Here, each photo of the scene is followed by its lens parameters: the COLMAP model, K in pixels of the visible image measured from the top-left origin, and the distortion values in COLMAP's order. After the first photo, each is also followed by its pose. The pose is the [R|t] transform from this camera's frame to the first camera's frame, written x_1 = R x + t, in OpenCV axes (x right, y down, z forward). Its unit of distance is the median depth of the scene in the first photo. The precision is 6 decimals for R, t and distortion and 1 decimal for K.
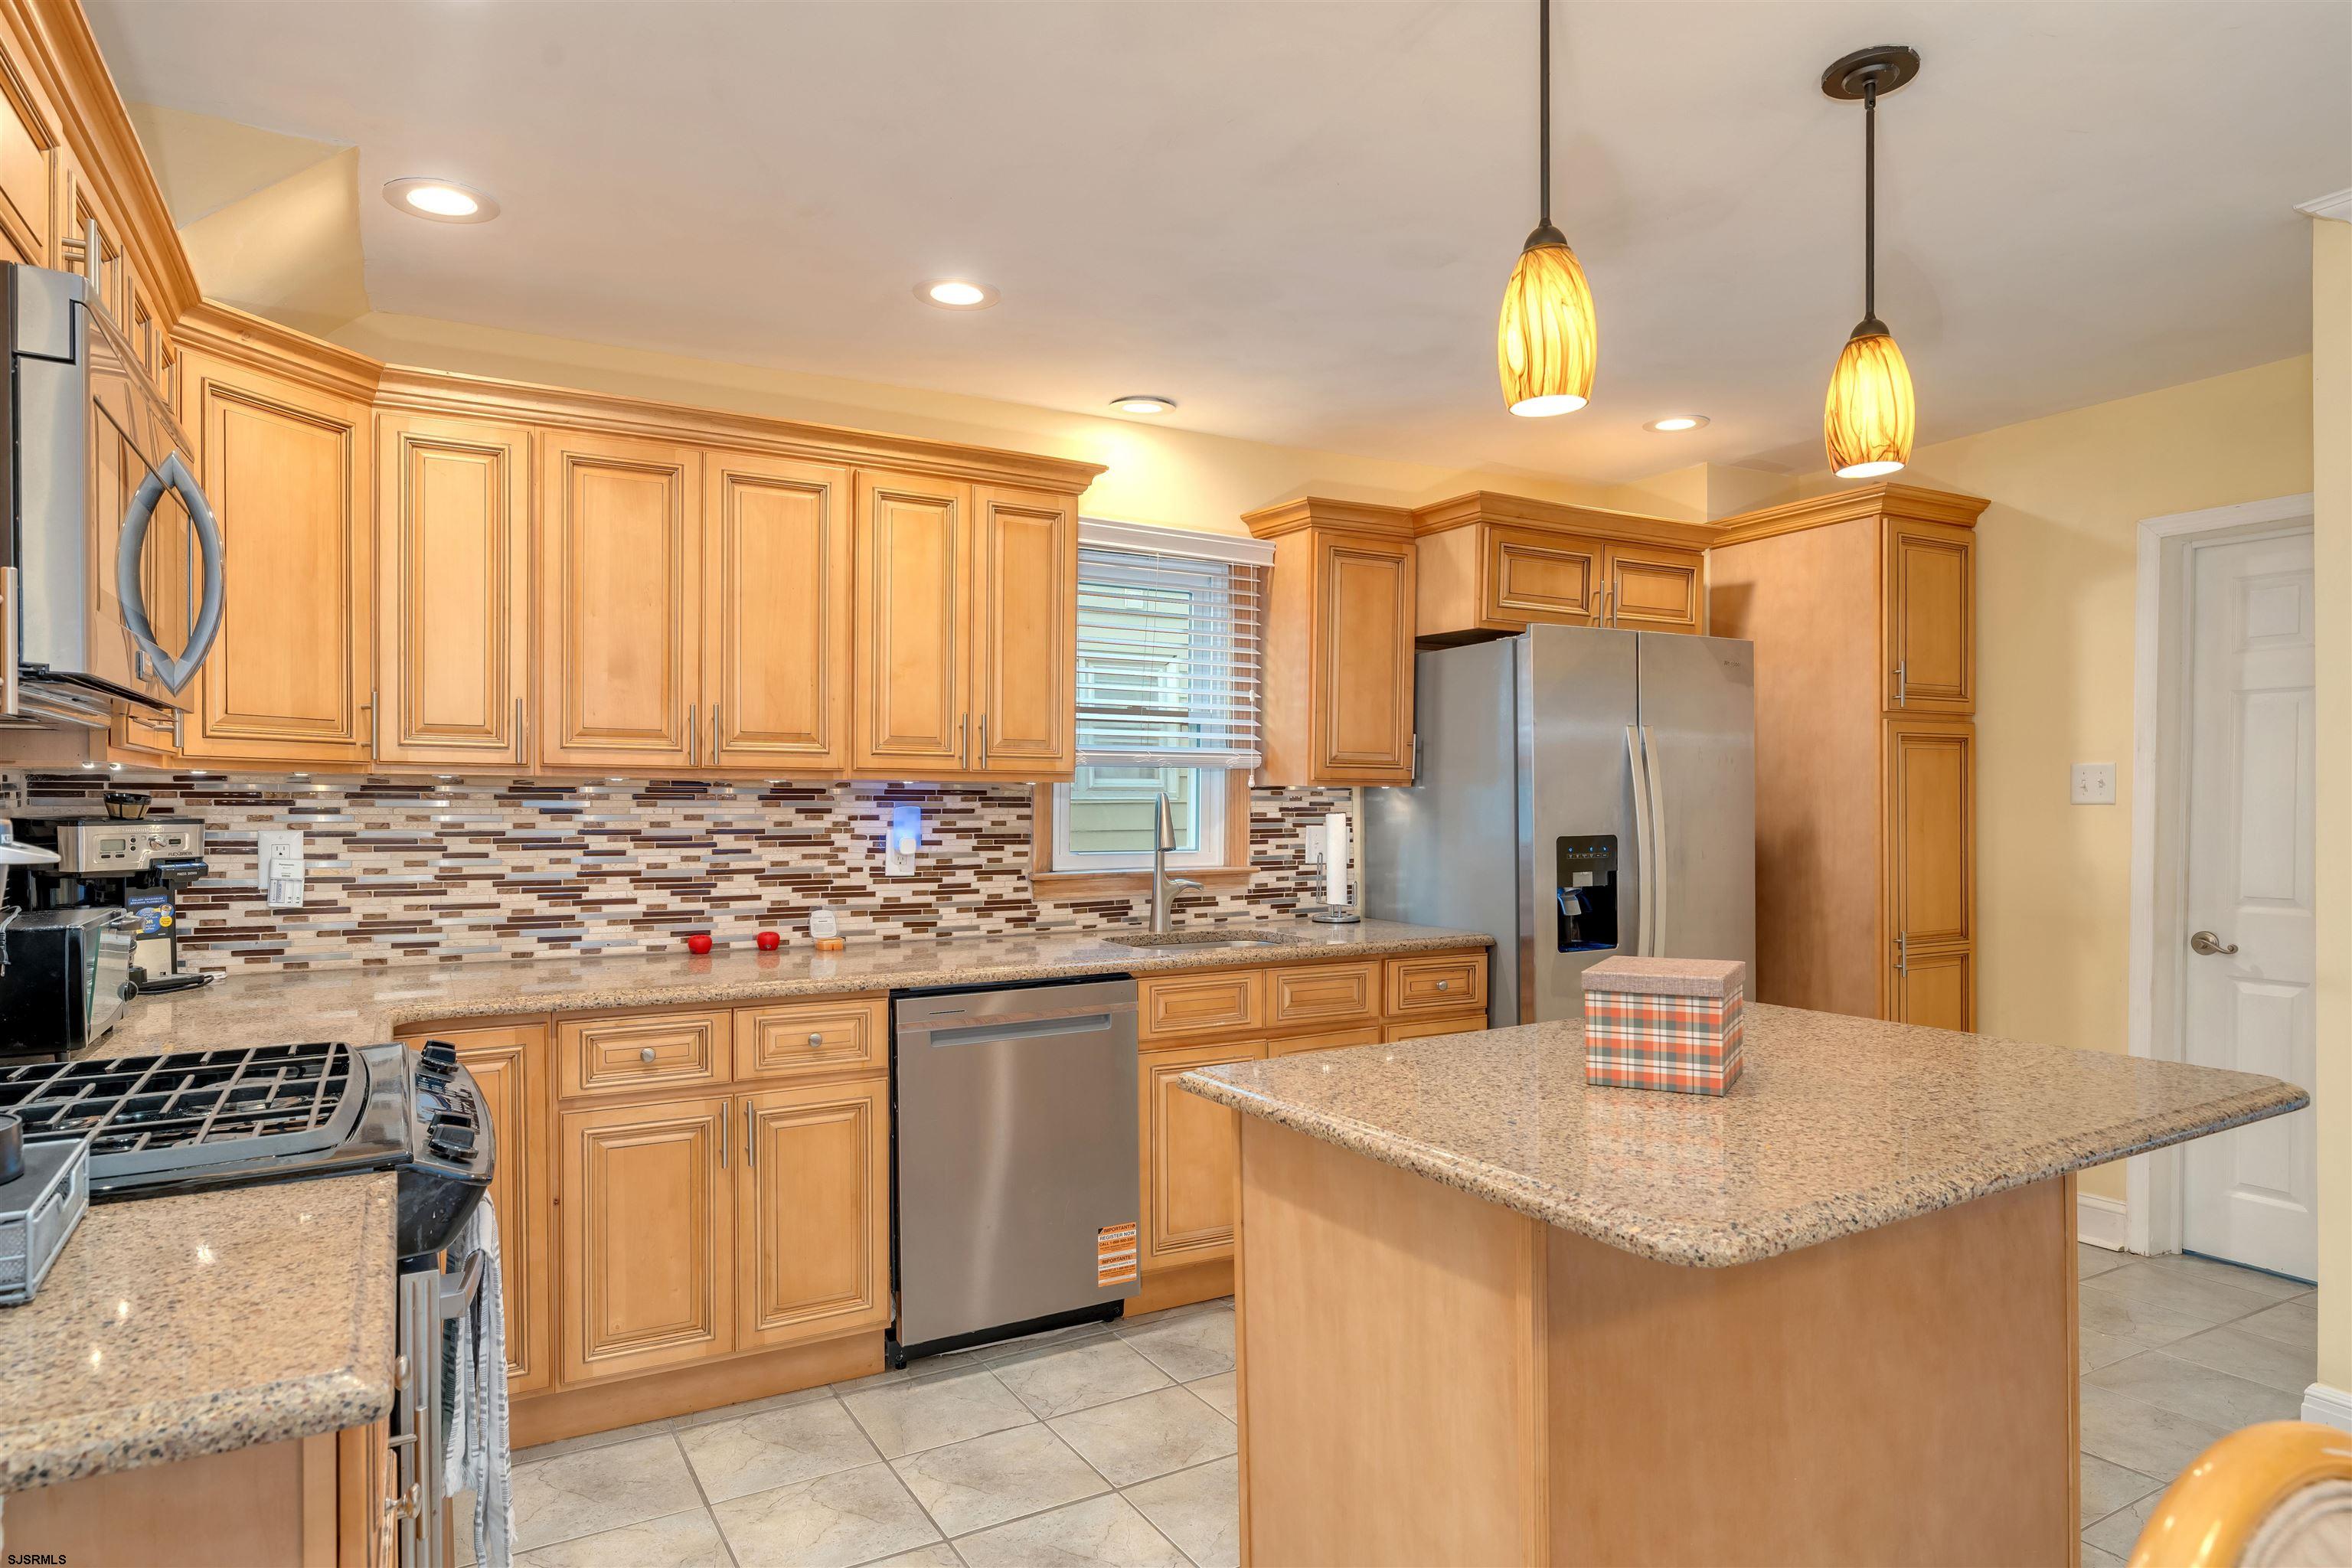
lens RADIAL K [[1349.8, 0, 1175.6], [0, 1349.8, 804.5], [0, 0, 1]] dist [-0.002985, 0.000798]
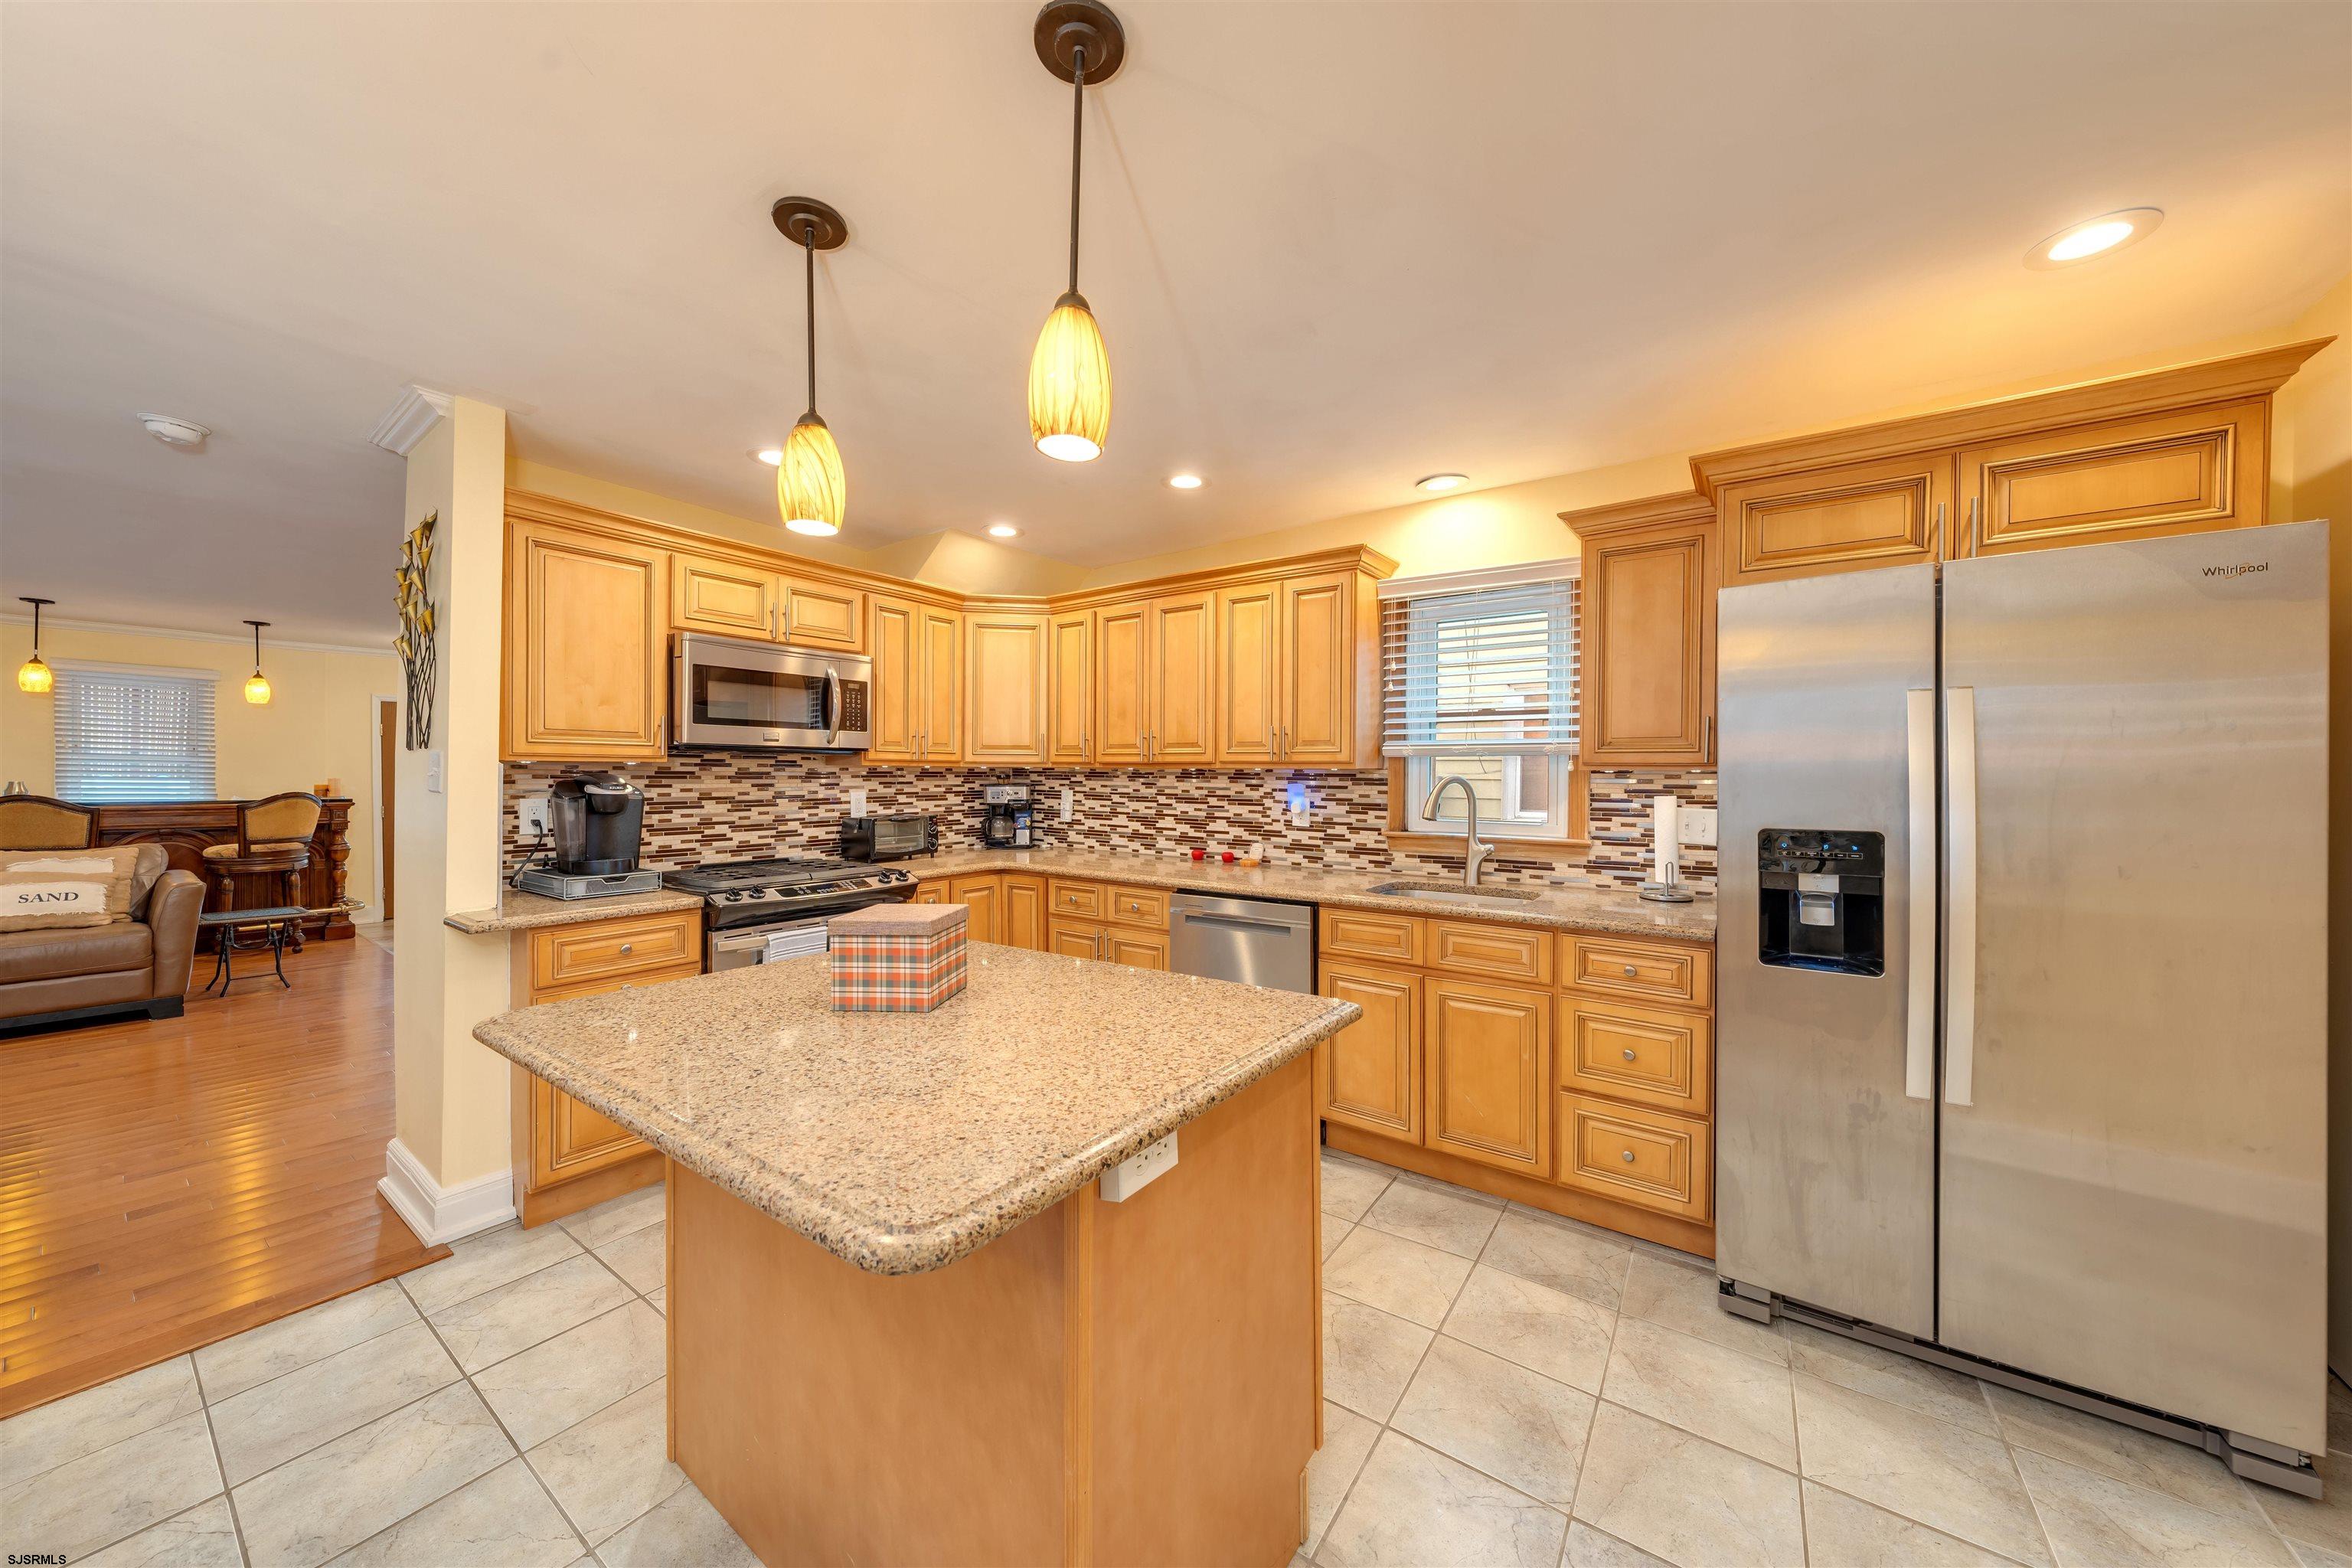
lens RADIAL K [[780.0, 0, 1184.7], [0, 780.0, 775.6], [0, 0, 1]] dist [-0.004862, 0.000151]
pose [[0.435131, 0.002917, -0.900362, 0.612536], [-0.008800, 0.999961, -0.001013, -0.006572], [0.900324, 0.008364, 0.435140, 0.489419]]
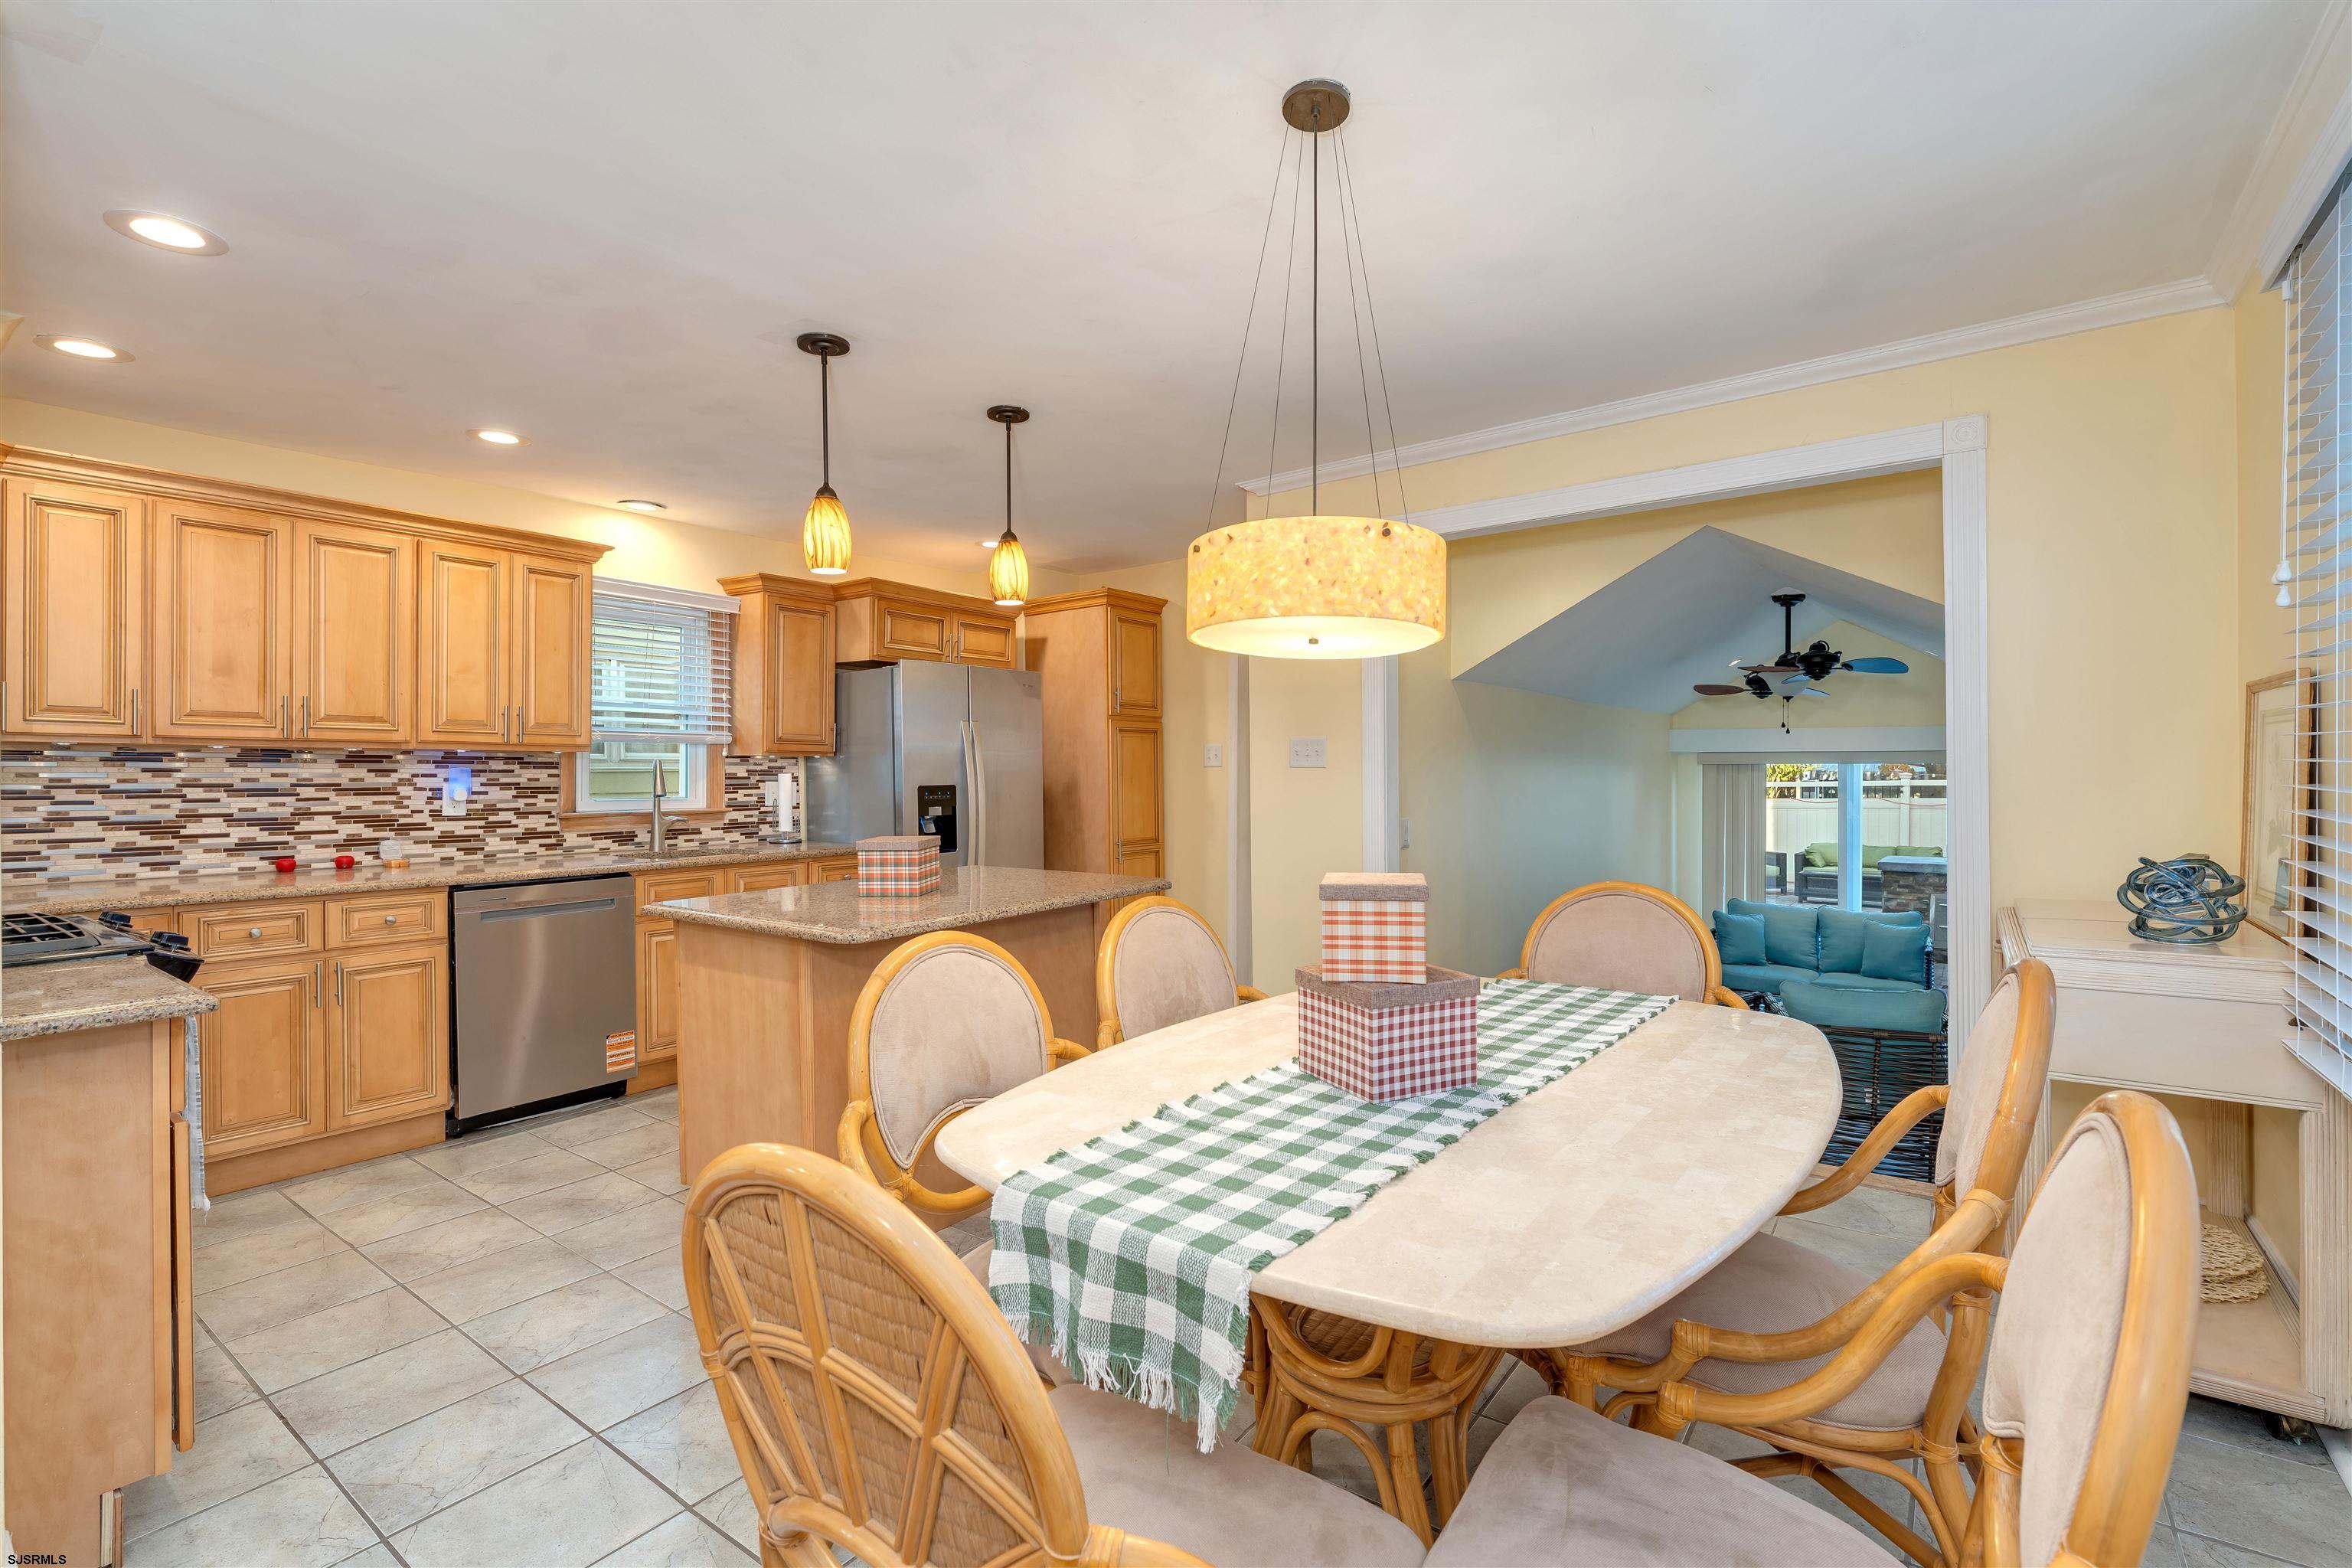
lens RADIAL K [[1057.3, 0, 1180.9], [0, 1057.3, 775.7], [0, 0, 1]] dist [-0.000159, -0.000883]
pose [[0.916267, -0.003229, 0.400555, 0.059332], [0.003471, 0.999994, 0.000122, 0.013200], [-0.400553, 0.001279, 0.916273, -0.370768]]
